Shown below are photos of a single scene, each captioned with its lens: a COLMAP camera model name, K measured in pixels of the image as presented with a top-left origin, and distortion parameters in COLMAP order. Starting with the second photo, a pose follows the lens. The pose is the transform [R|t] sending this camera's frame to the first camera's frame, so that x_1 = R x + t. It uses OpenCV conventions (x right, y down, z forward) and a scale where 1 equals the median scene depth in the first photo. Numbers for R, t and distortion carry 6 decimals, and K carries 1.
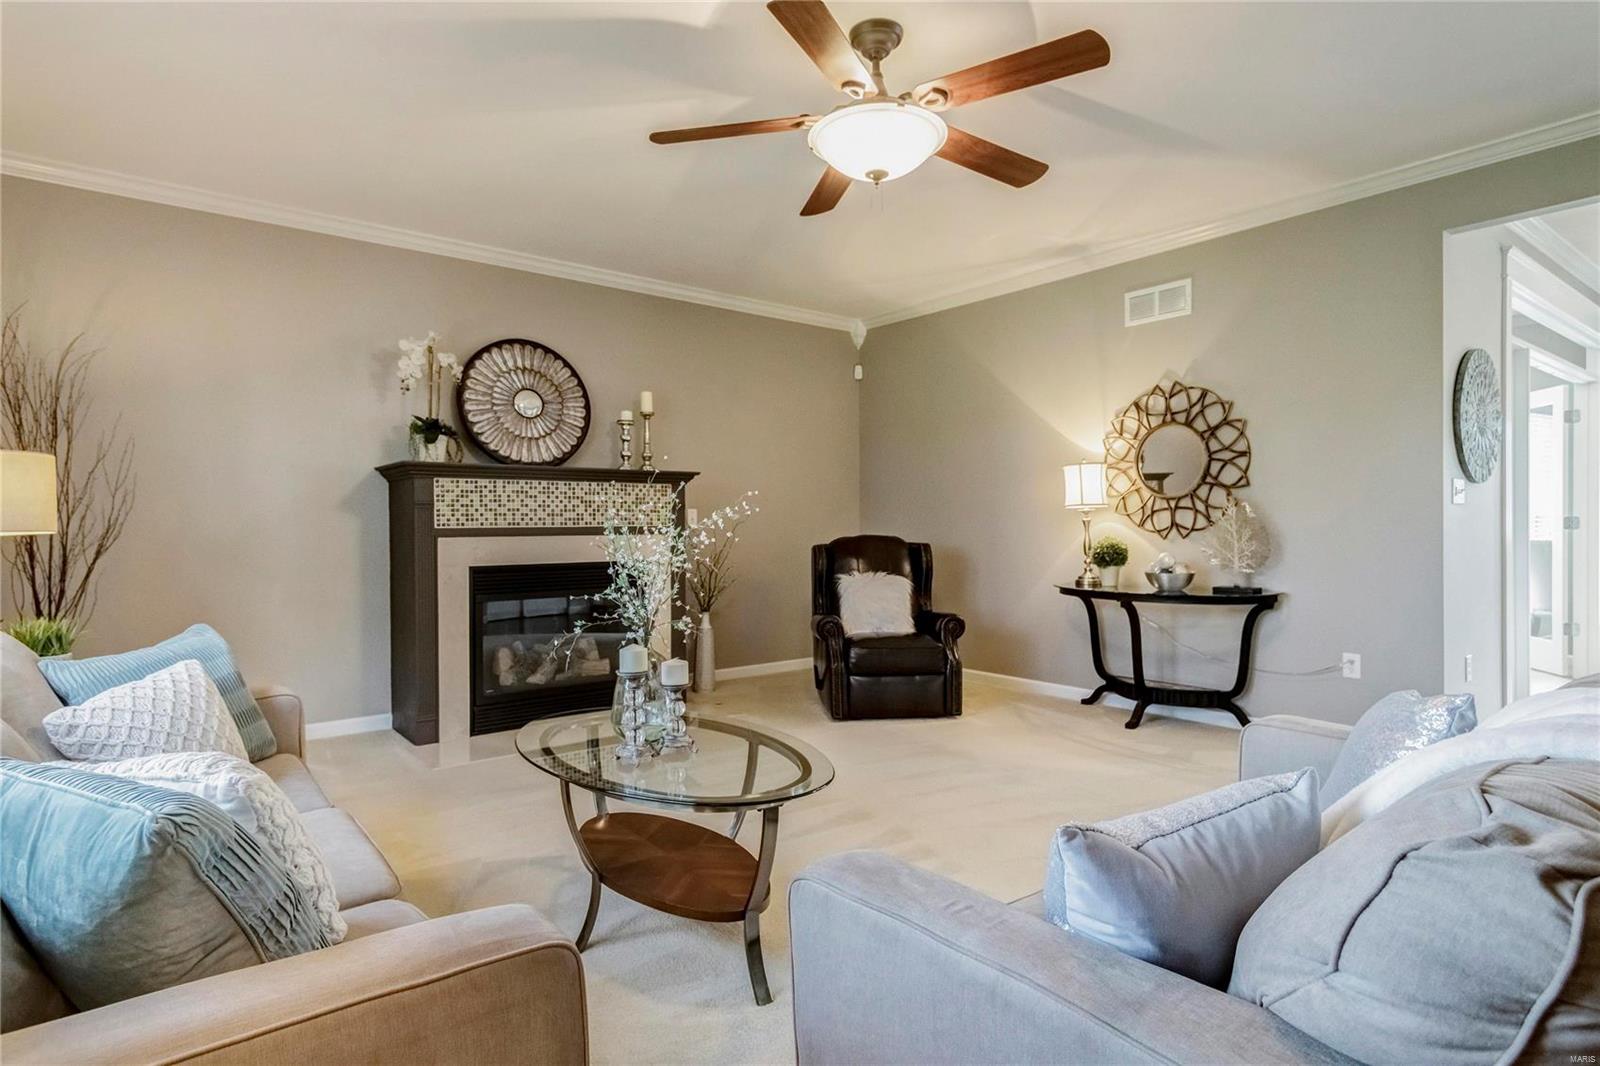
lens RADIAL K [[847.6, 0, 800.0], [0, 847.6, 533.0], [0, 0, 1]] dist [0.002282, 0.000474]
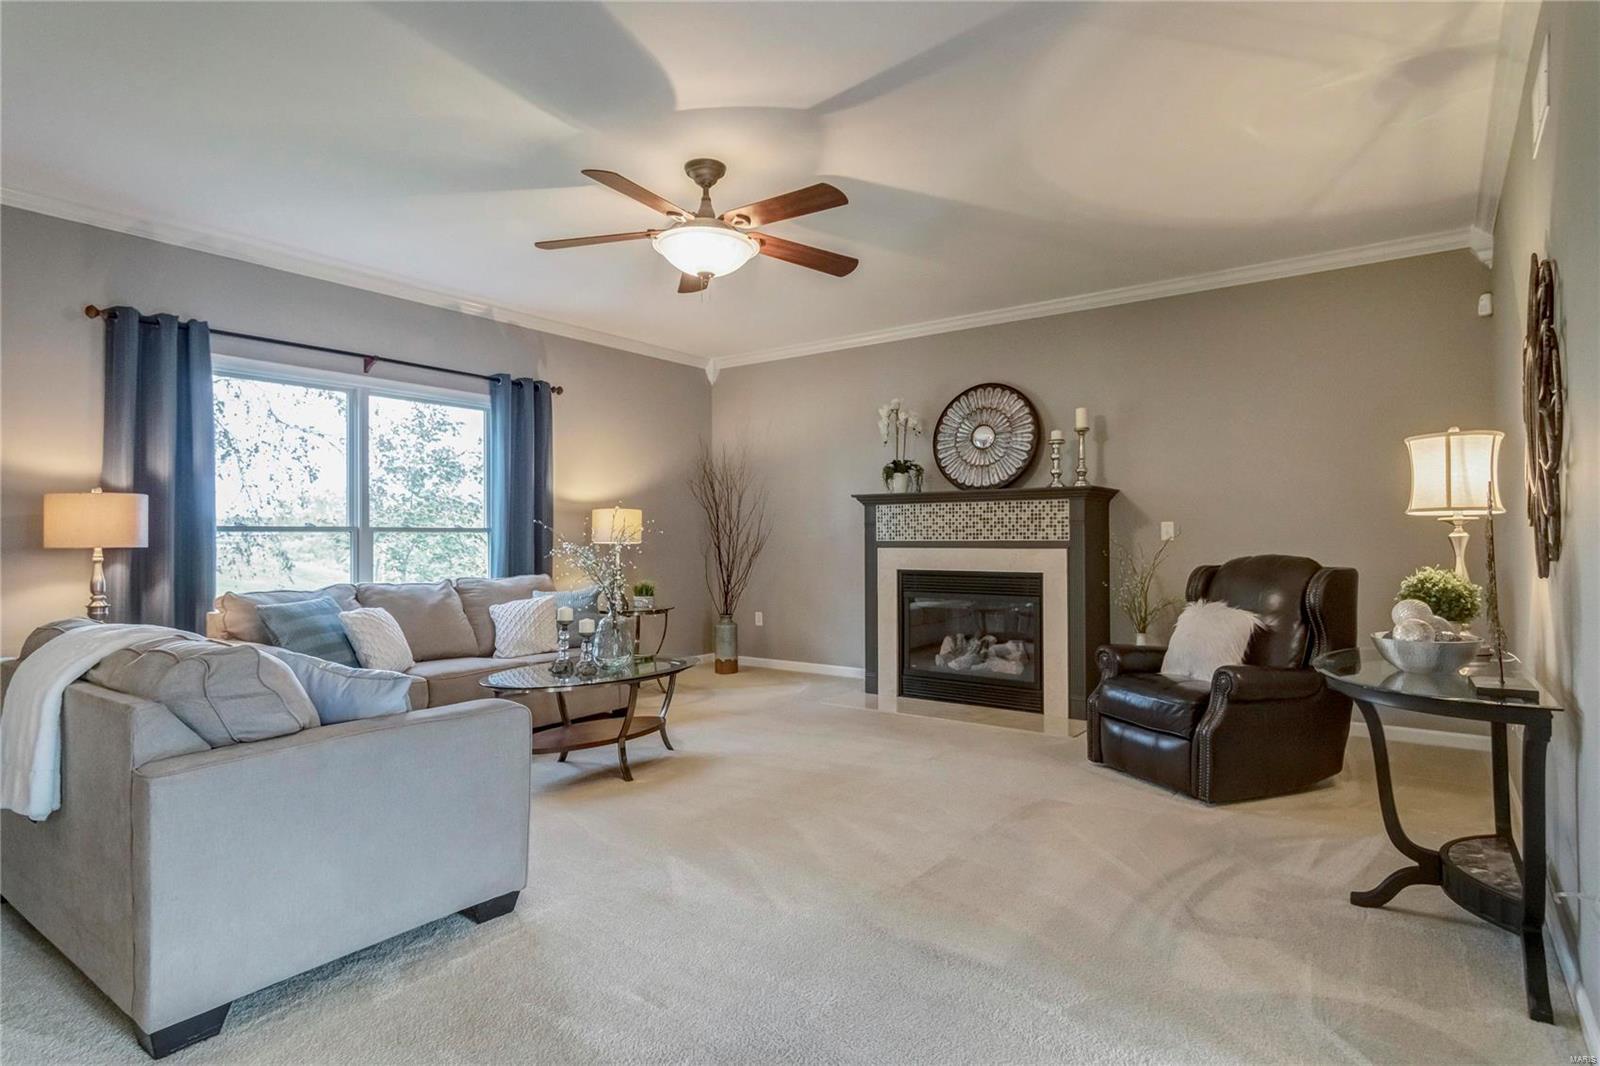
lens RADIAL K [[847.6, 0, 800.0], [0, 847.6, 533.0], [0, 0, 1]] dist [0.002282, 0.000474]
pose [[0.265542, -0.000431, -0.964099, 0.804290], [-0.008743, 0.999958, -0.002855, -0.012691], [0.964060, 0.009187, 0.265527, 0.462225]]
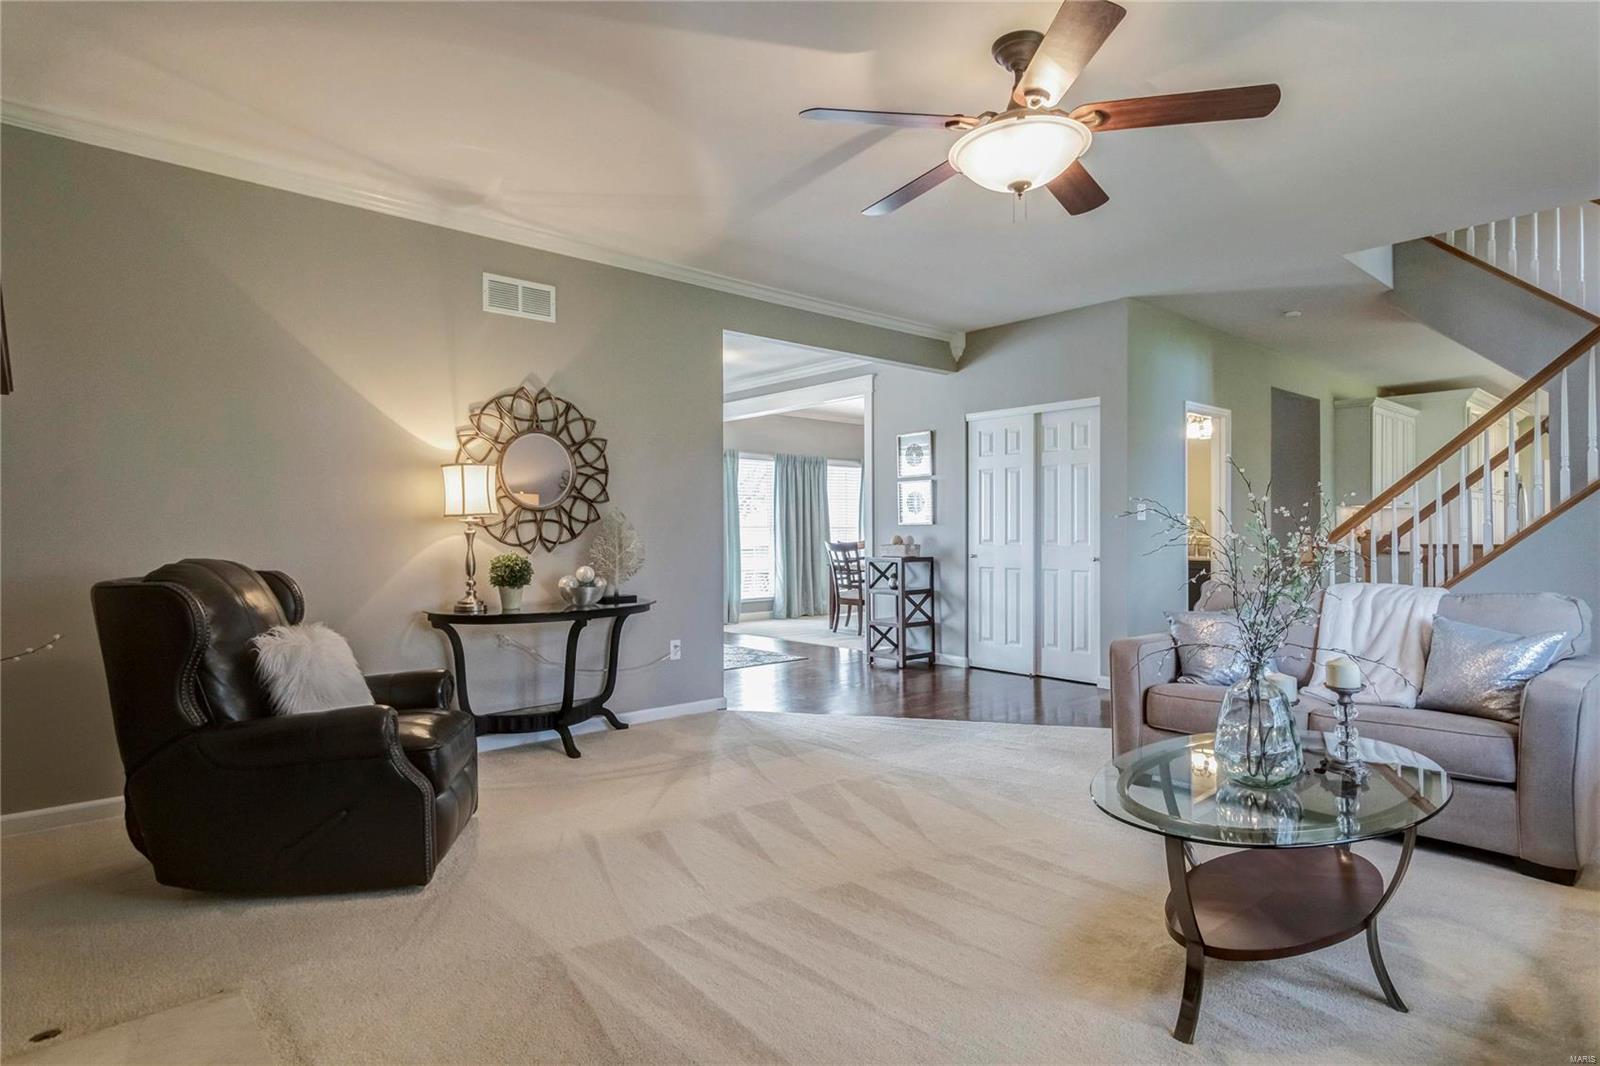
lens RADIAL K [[856.6, 0, 800.0], [0, 856.6, 533.0], [0, 0, 1]] dist [0.000975, -0.000134]
pose [[-0.062114, 0.004328, 0.998060, -0.540254], [0.017271, 0.999846, -0.003261, -0.007091], [-0.997920, 0.017035, -0.062180, 0.776282]]
